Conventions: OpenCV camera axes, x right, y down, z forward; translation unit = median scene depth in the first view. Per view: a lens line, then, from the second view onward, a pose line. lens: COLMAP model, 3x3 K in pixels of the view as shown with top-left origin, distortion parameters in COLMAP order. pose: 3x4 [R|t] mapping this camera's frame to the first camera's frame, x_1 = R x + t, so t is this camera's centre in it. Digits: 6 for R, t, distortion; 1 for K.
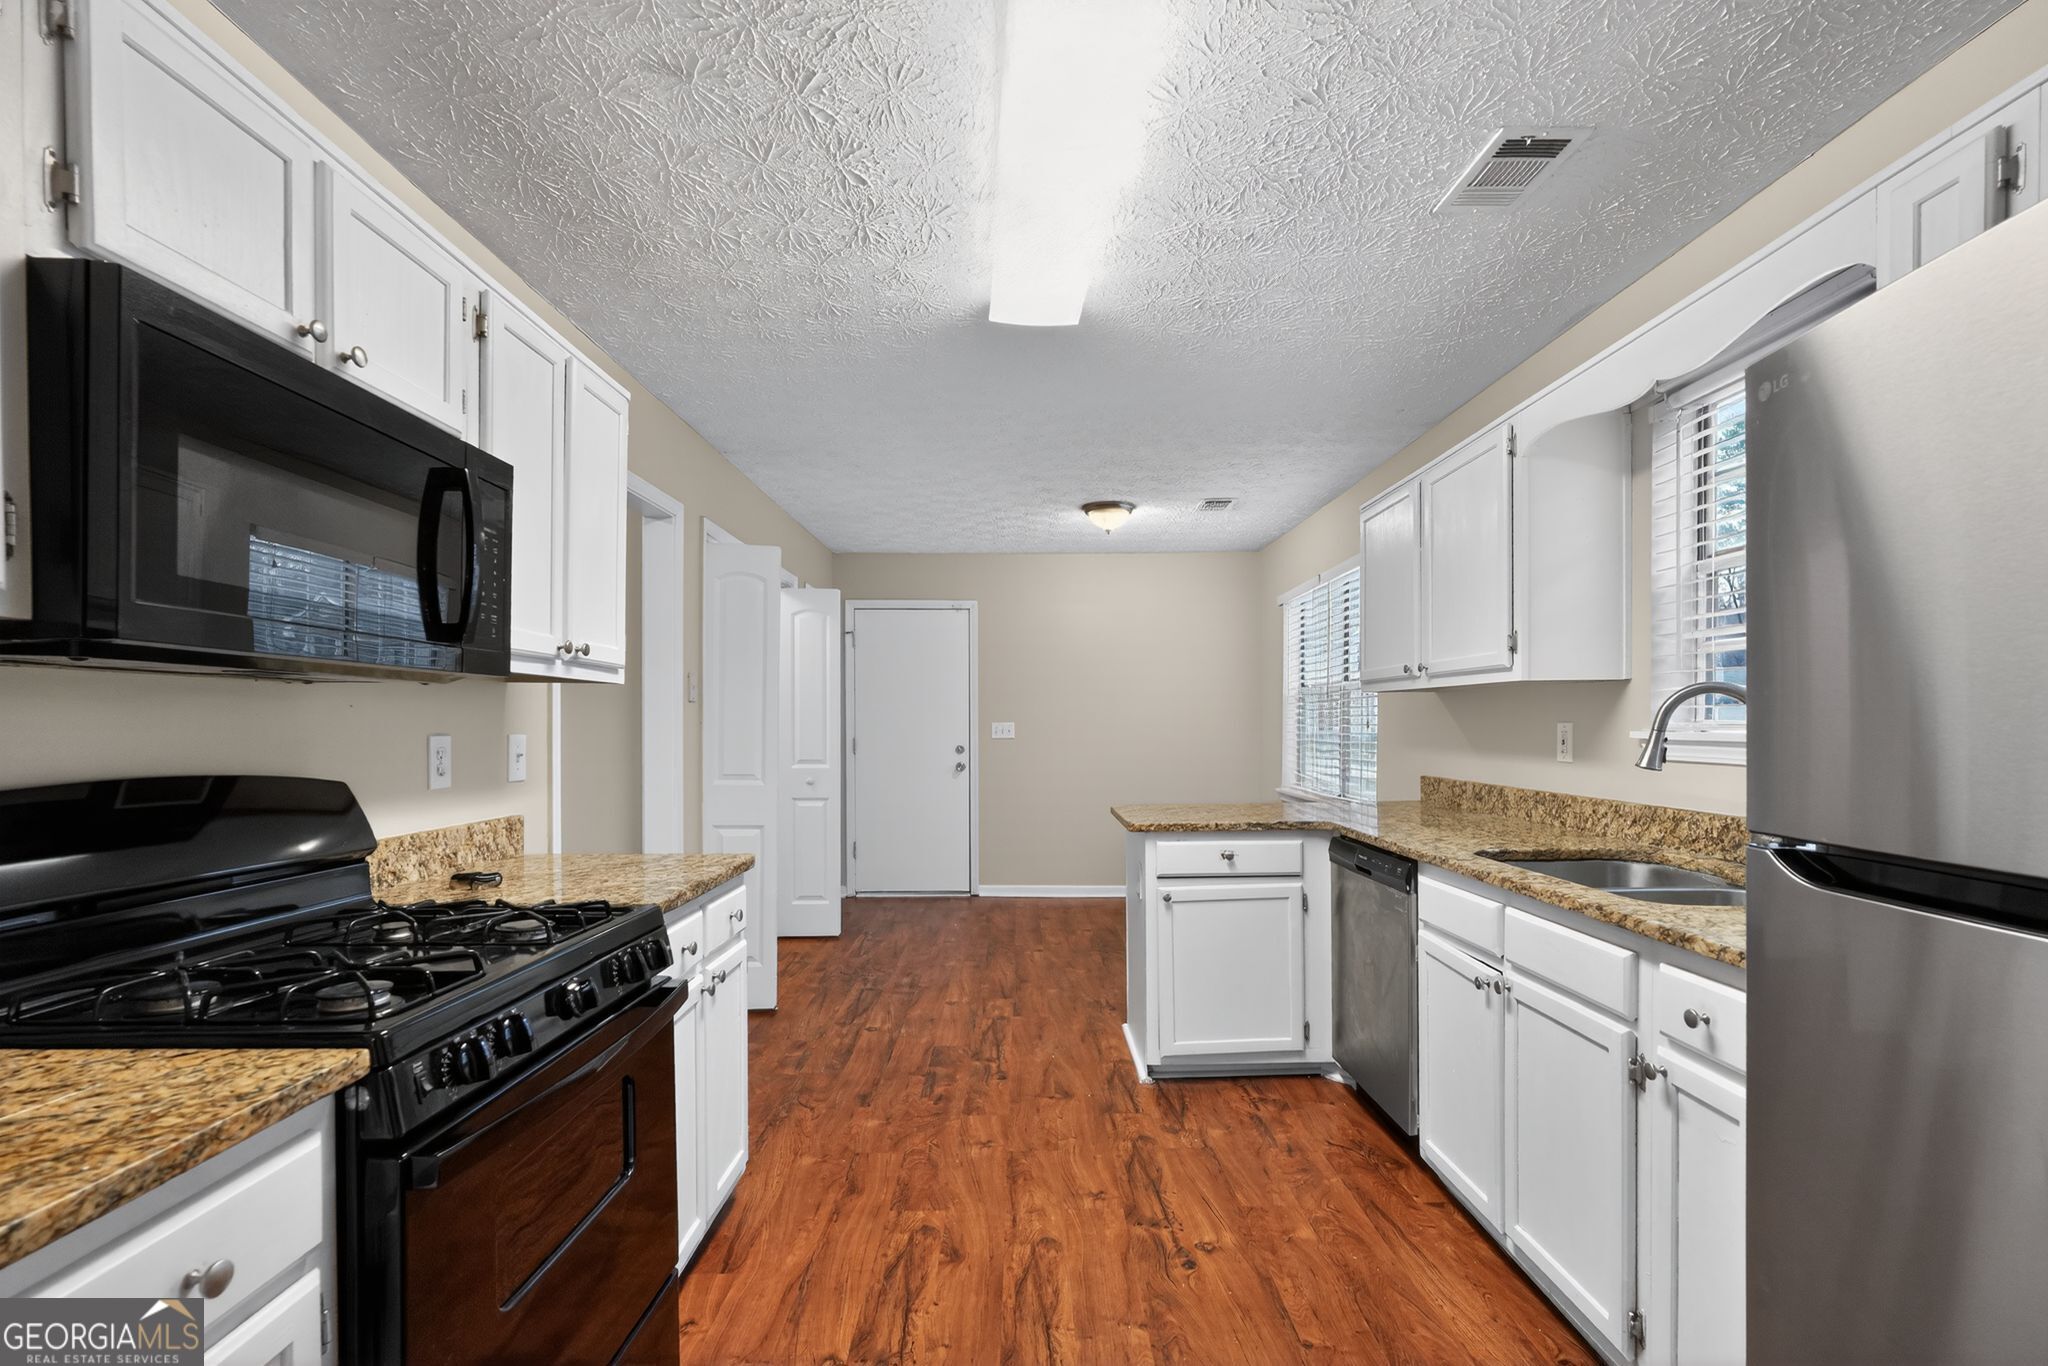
lens RADIAL K [[912.2, 0, 1025.7], [0, 912.2, 713.9], [0, 0, 1]] dist [-0.019425, 0.008804]
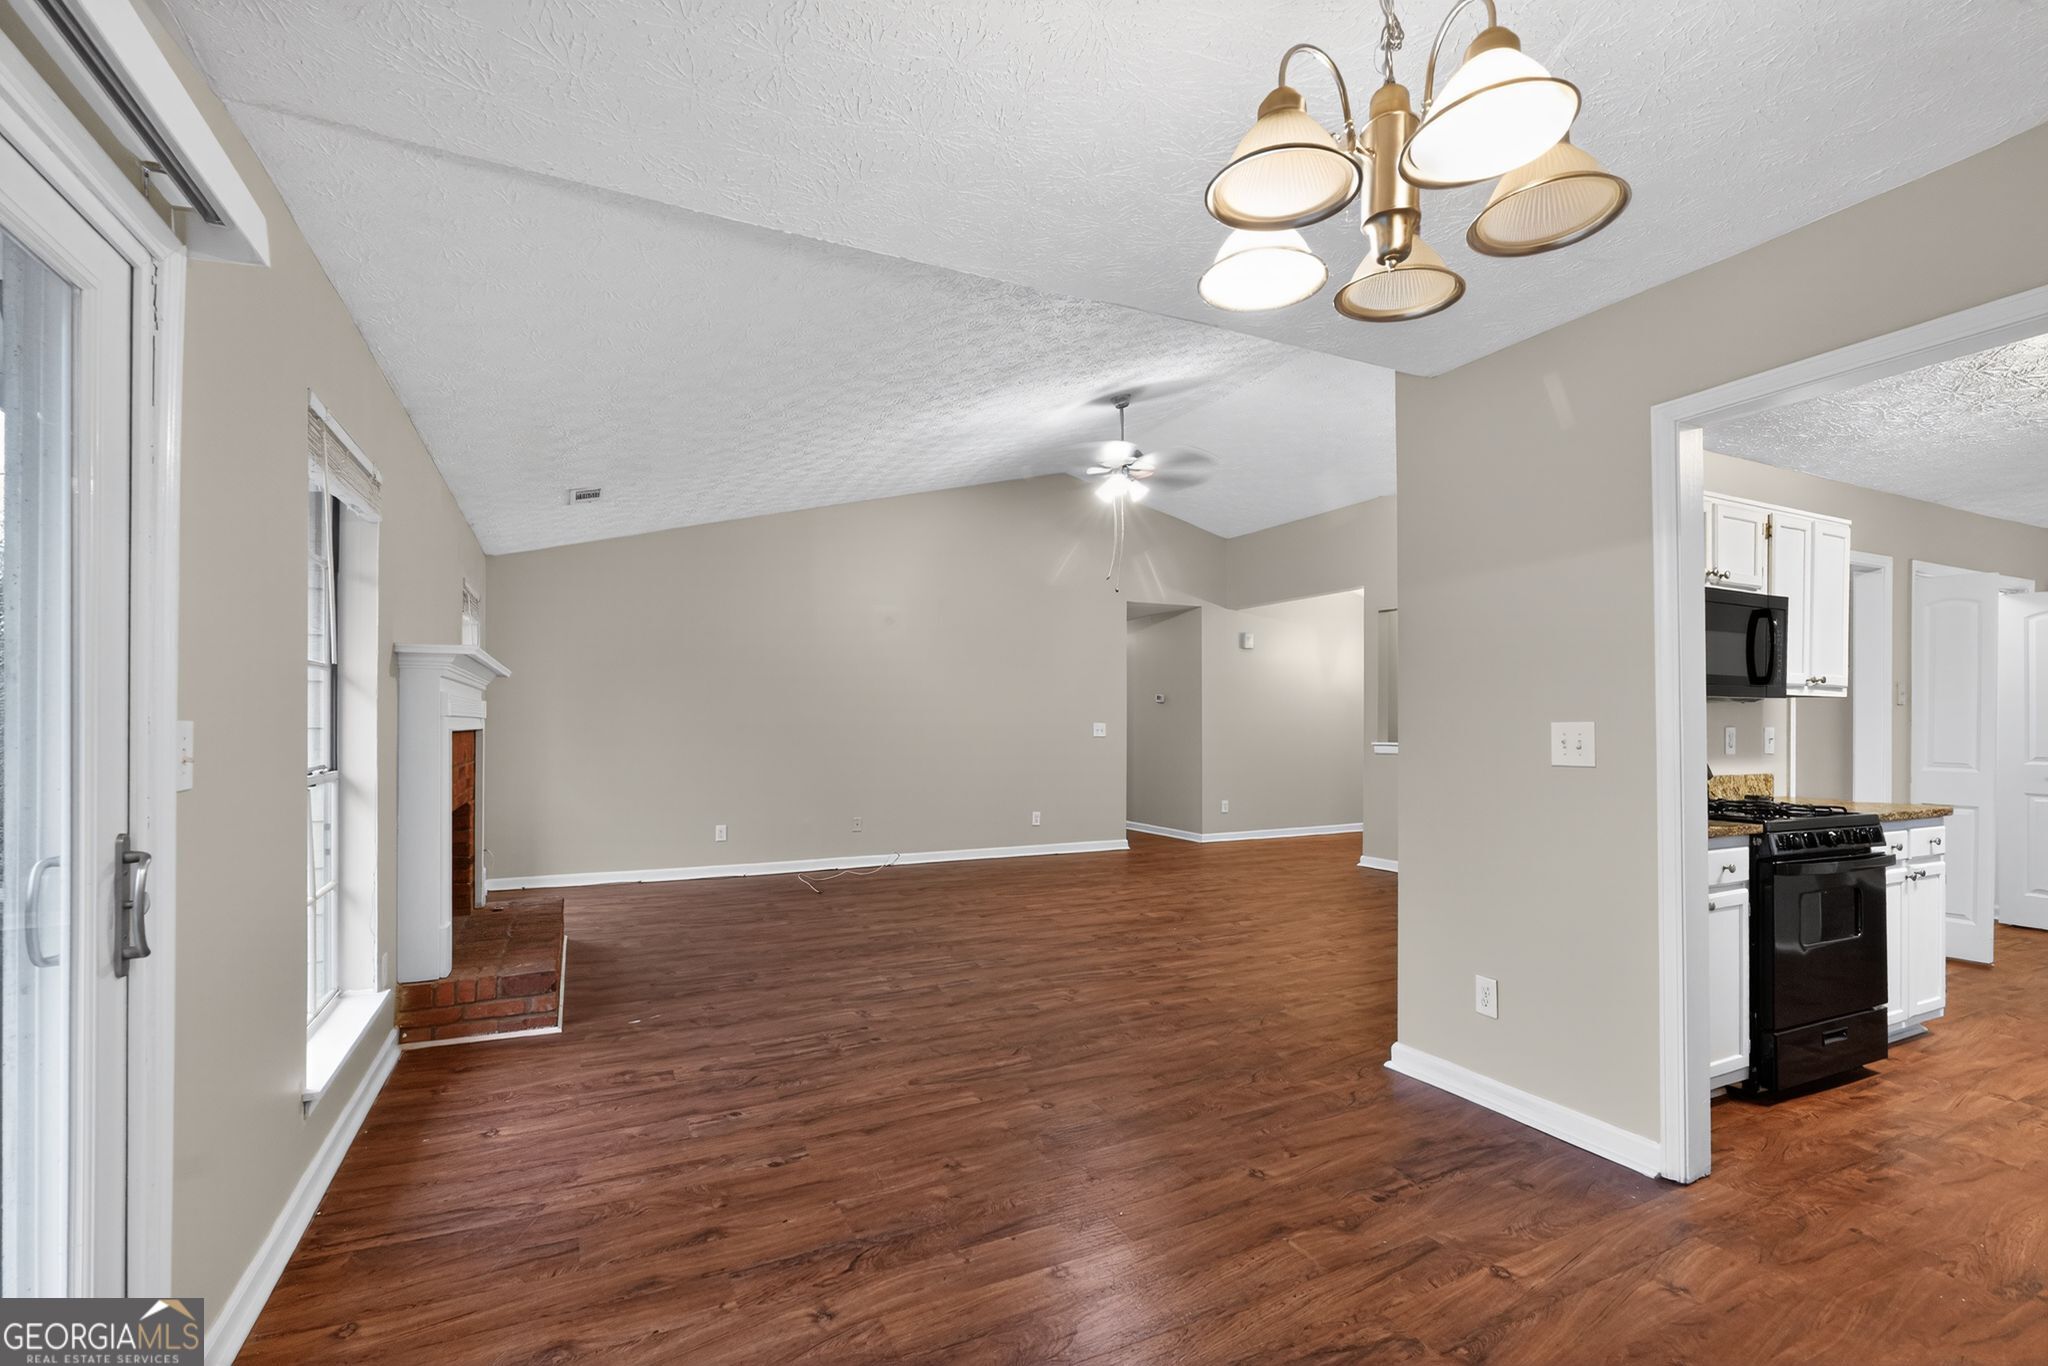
lens RADIAL K [[913.4, 0, 1025.6], [0, 913.4, 722.3], [0, 0, 1]] dist [-0.030770, 0.010997]
pose [[0.430572, 0.004190, -0.902547, 0.381712], [0.006503, 0.999949, 0.007744, -0.008589], [0.902533, -0.009204, 0.430522, -1.034265]]
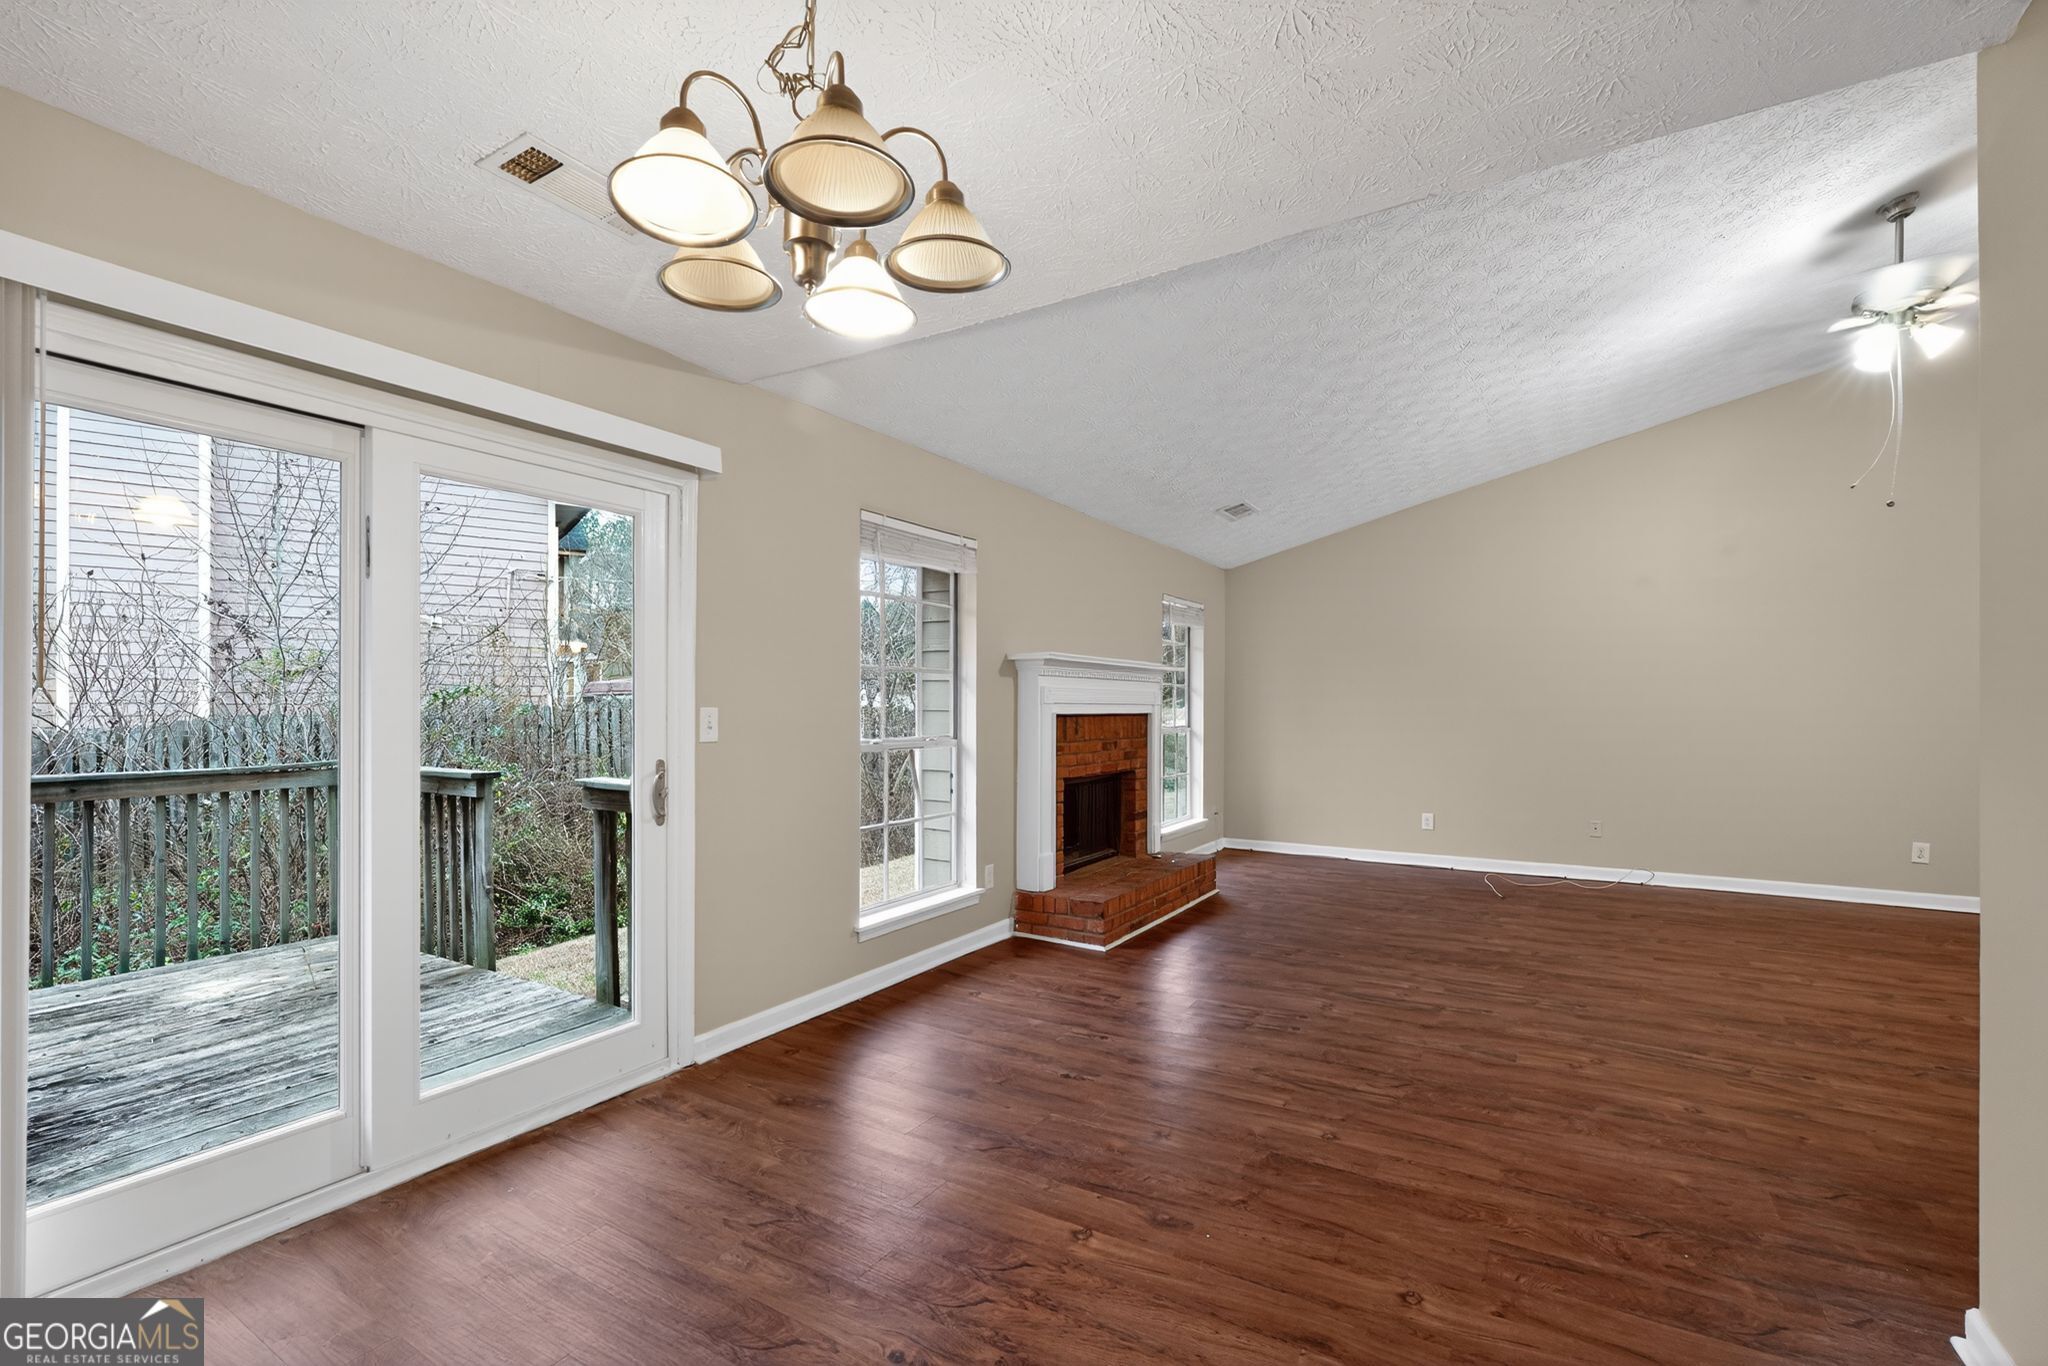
lens RADIAL K [[908.7, 0, 1018.2], [0, 908.7, 707.3], [0, 0, 1]] dist [-0.004408, 0.000187]
pose [[-0.528328, 0.004759, -0.849027, 0.420650], [0.009164, 0.999958, -0.000098, -0.004539], [0.848991, -0.007832, -0.528349, -0.203832]]
